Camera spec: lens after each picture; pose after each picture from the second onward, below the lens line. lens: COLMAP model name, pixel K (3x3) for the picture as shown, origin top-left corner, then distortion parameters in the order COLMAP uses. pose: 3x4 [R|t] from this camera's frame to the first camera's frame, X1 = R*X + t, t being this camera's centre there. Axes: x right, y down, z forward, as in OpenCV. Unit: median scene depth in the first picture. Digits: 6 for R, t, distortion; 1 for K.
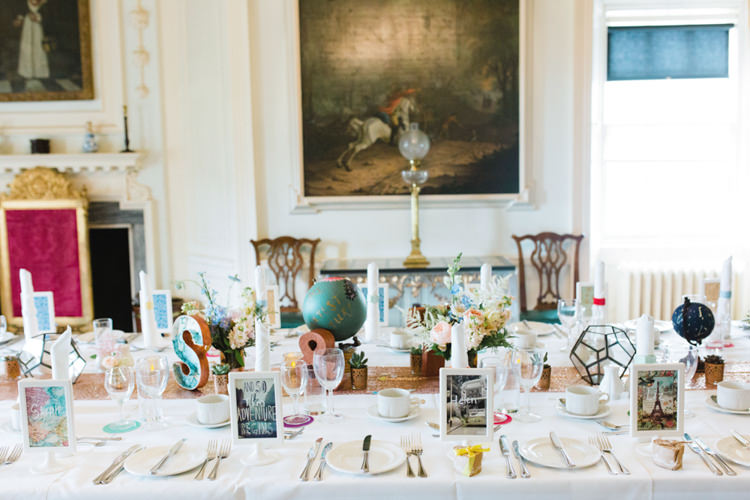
lens RADIAL K [[726.7, 0, 375.0], [0, 726.7, 250.0], [0, 0, 1]] dist [0.010091, 0.001263]
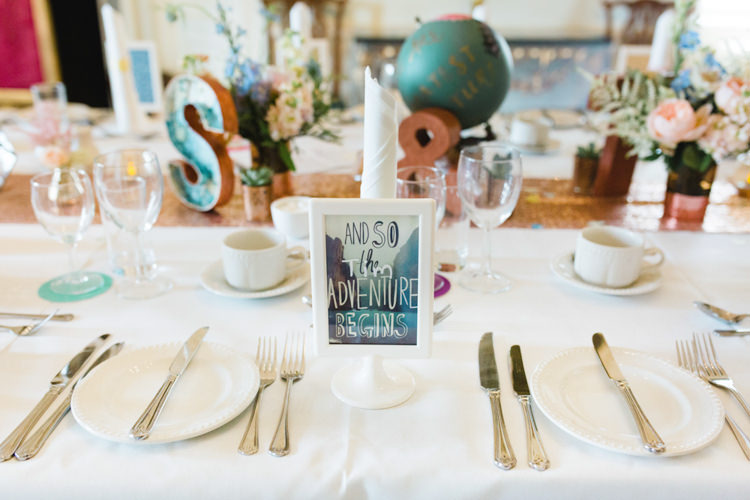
lens RADIAL K [[726.7, 0, 375.0], [0, 726.7, 250.0], [0, 0, 1]] dist [0.010091, 0.001263]
pose [[0.999493, 0.026408, 0.017783, -0.129388], [-0.030321, 0.959868, 0.278807, 0.060756], [-0.009707, -0.279205, 0.960183, 0.451218]]
